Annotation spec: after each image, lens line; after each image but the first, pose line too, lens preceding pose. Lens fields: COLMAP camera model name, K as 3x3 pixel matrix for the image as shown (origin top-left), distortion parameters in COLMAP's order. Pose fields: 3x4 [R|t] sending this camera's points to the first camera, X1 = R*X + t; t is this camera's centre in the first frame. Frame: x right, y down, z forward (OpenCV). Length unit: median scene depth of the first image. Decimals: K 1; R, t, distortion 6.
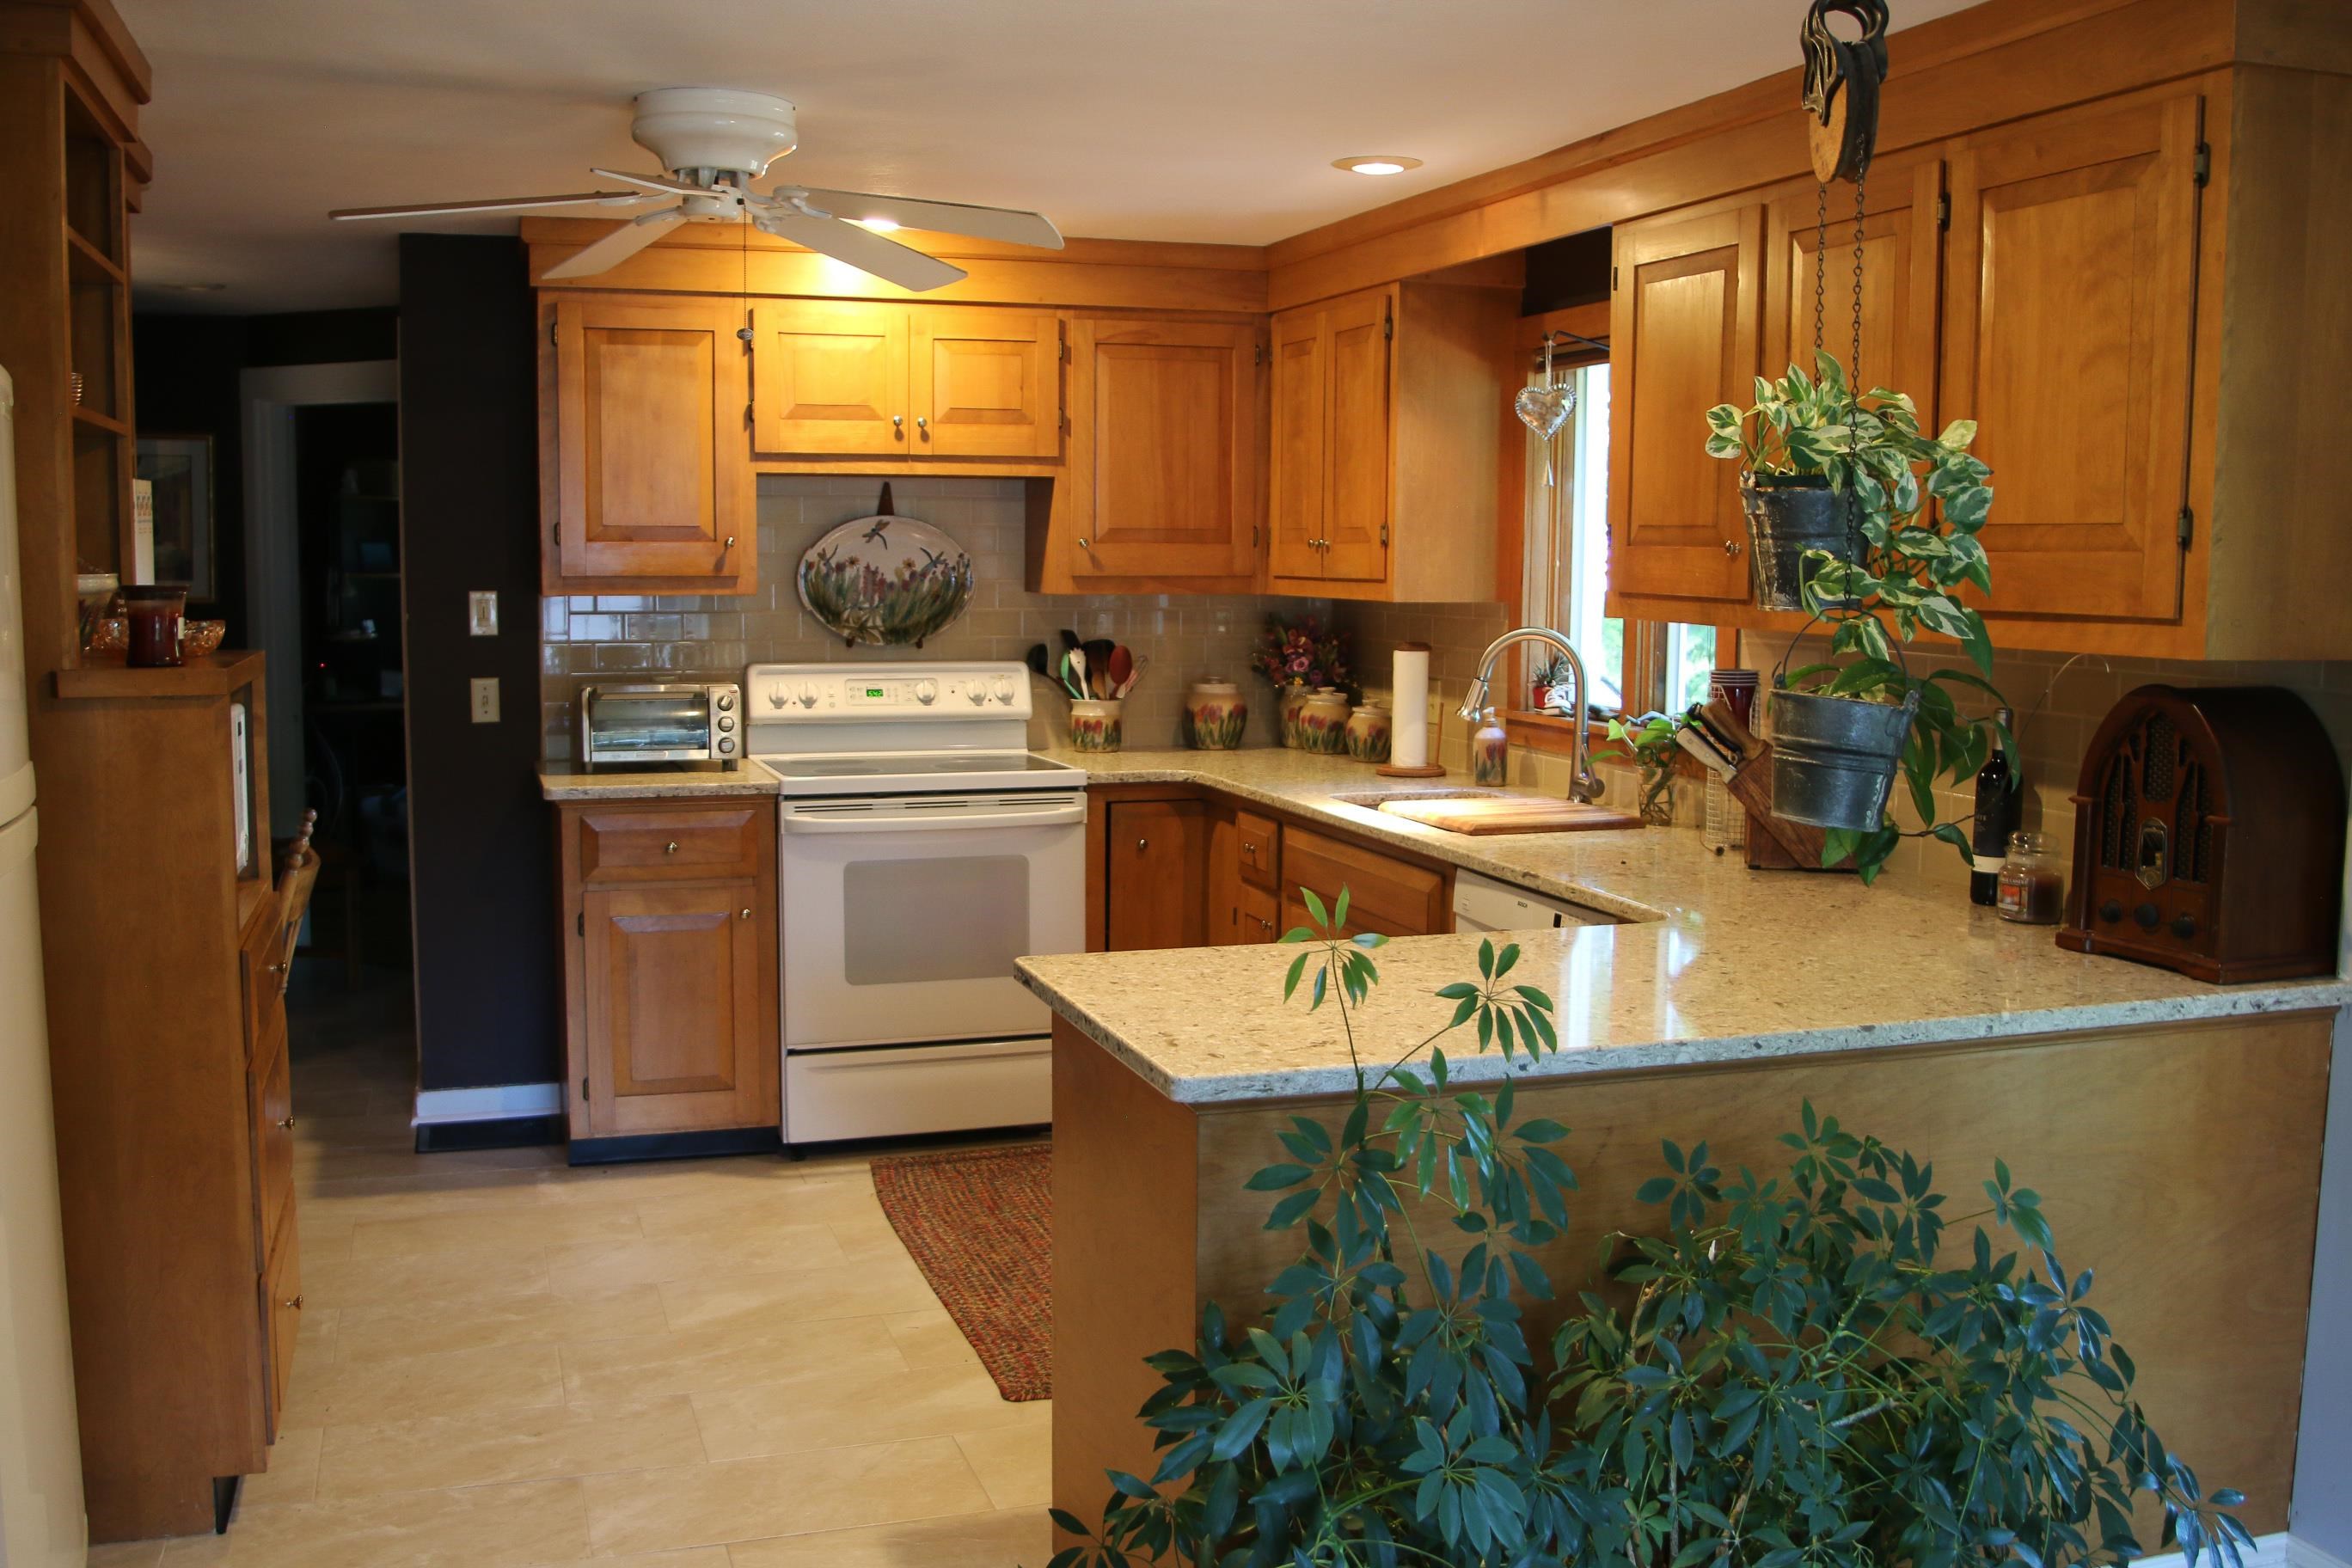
lens RADIAL K [[2157.3, 0, 1167.5], [0, 2157.3, 790.8], [0, 0, 1]] dist [-0.129311, 0.088544]
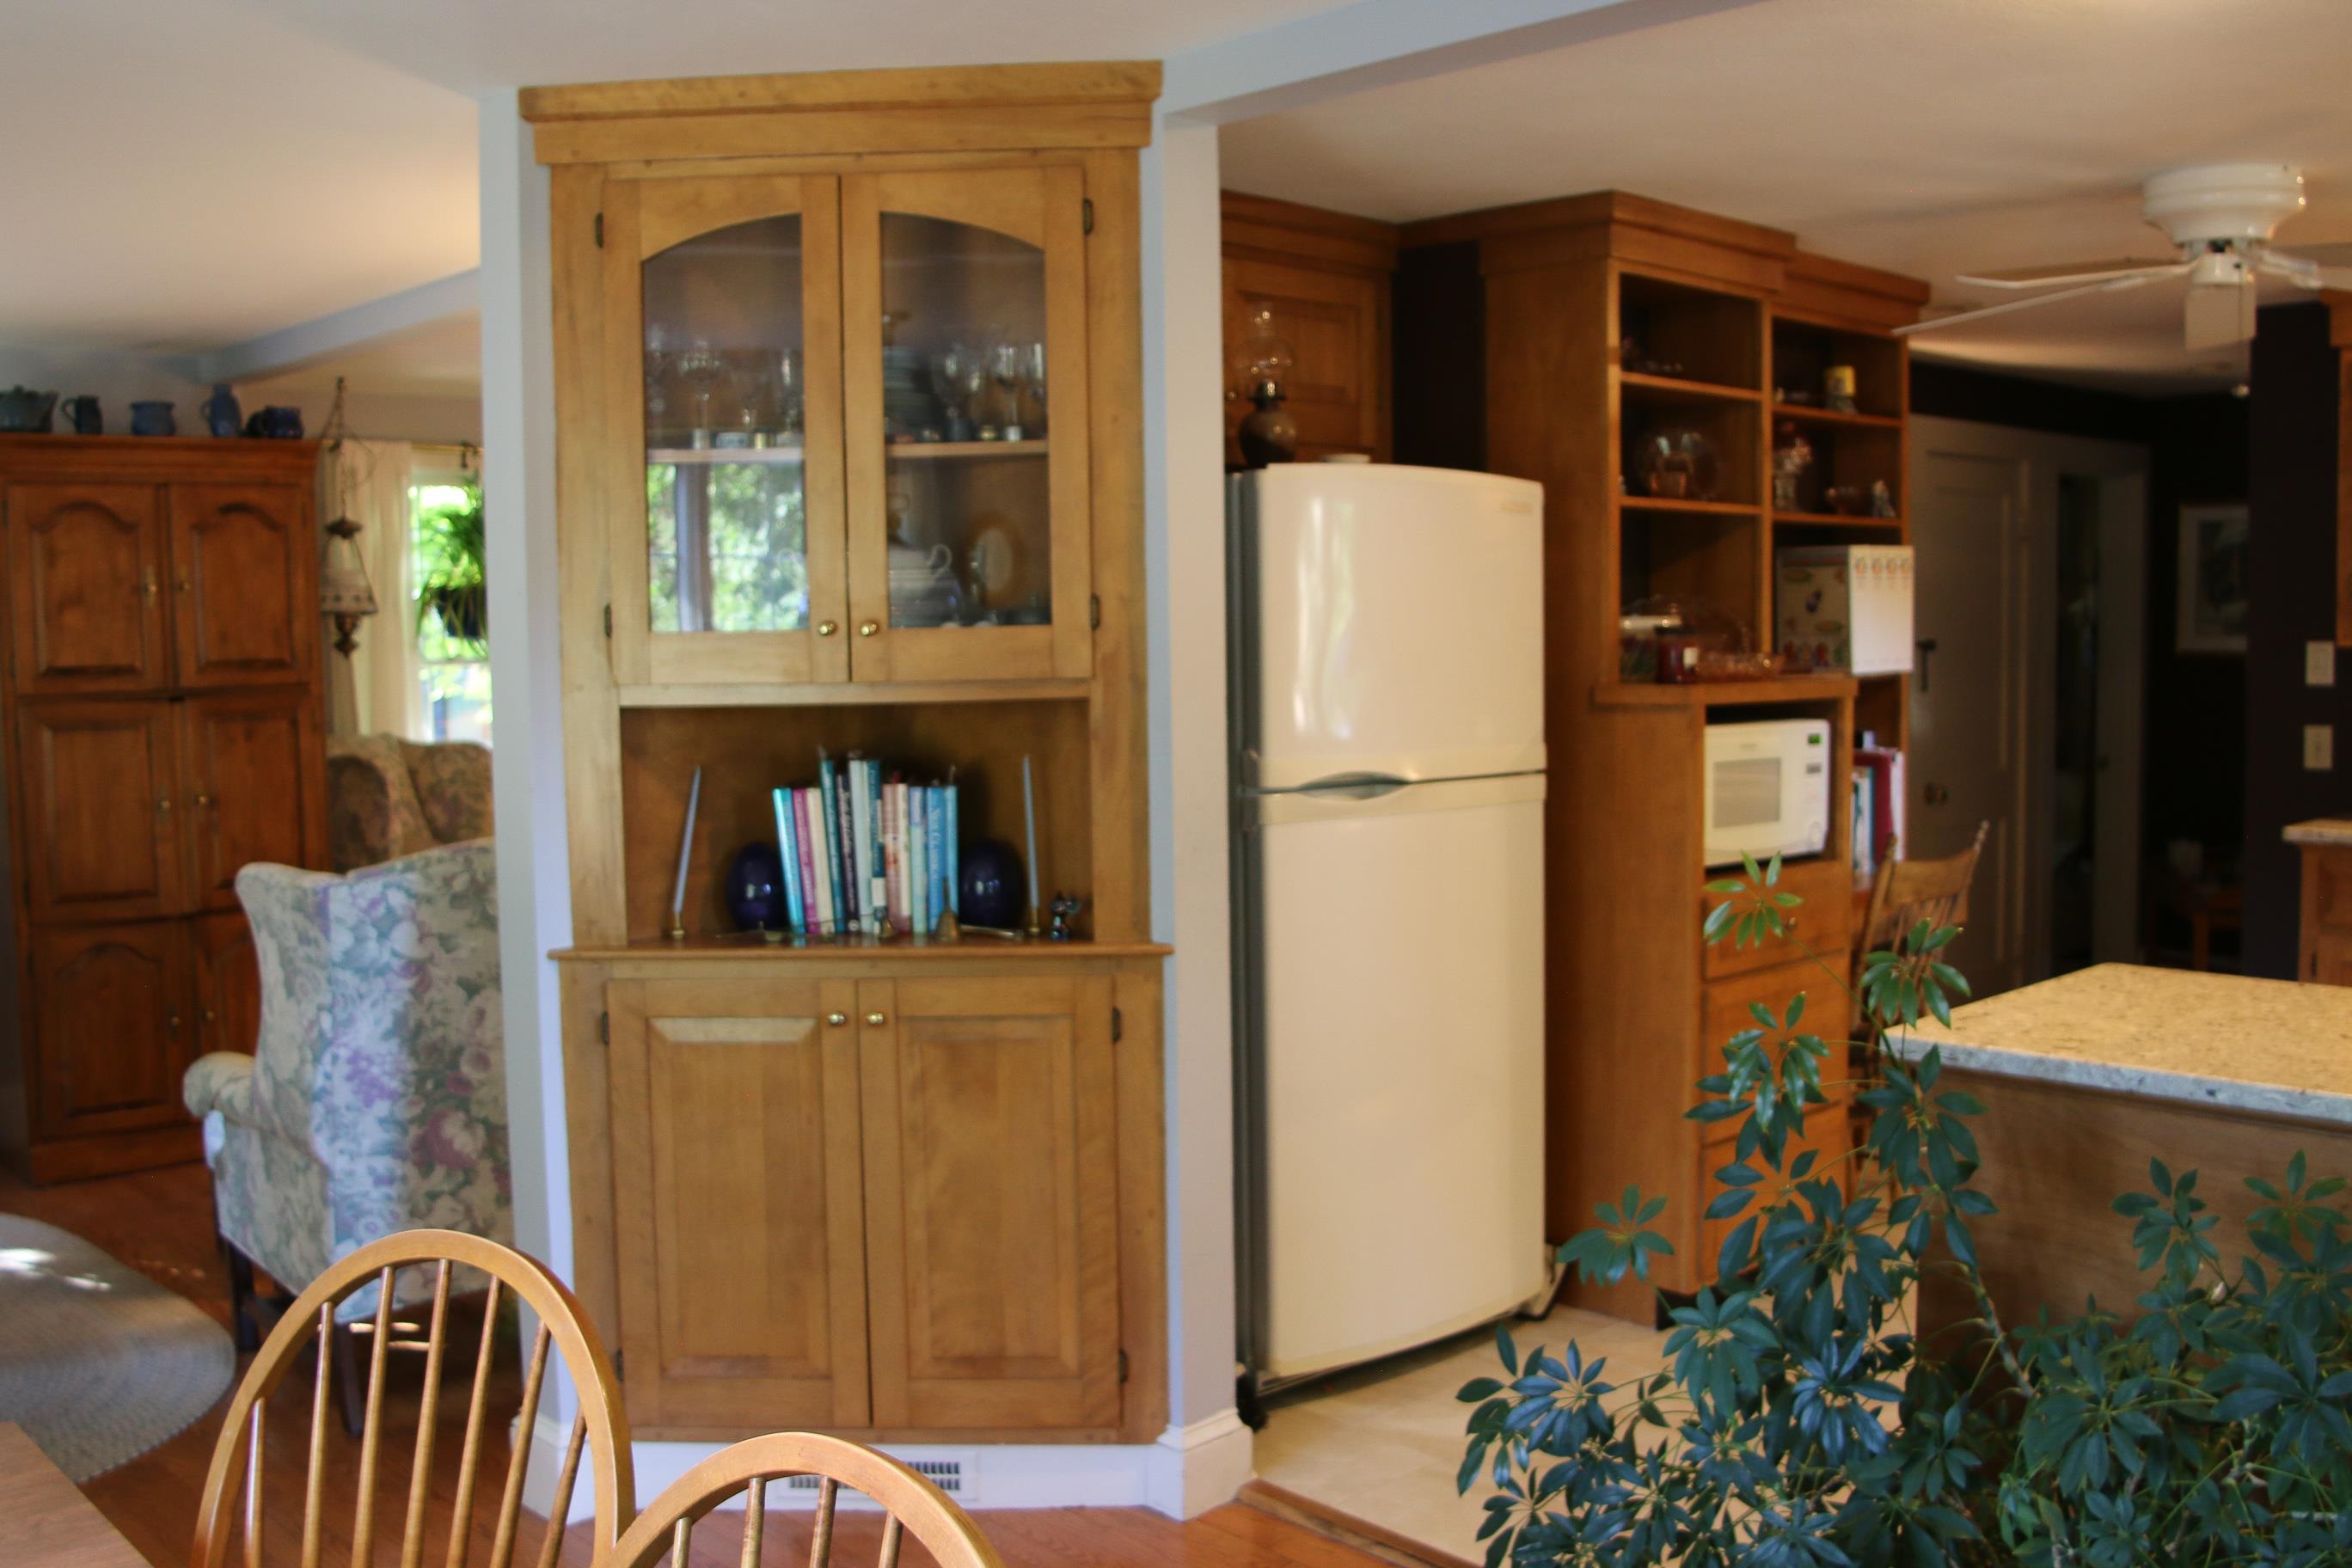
lens RADIAL K [[2157.3, 0, 1167.5], [0, 2157.3, 790.8], [0, 0, 1]] dist [-0.129311, 0.088544]
pose [[0.418657, 0.056772, -0.906368, 0.542929], [-0.087728, 0.995905, 0.021858, 0.007729], [0.903897, 0.070362, 0.421923, 0.098548]]
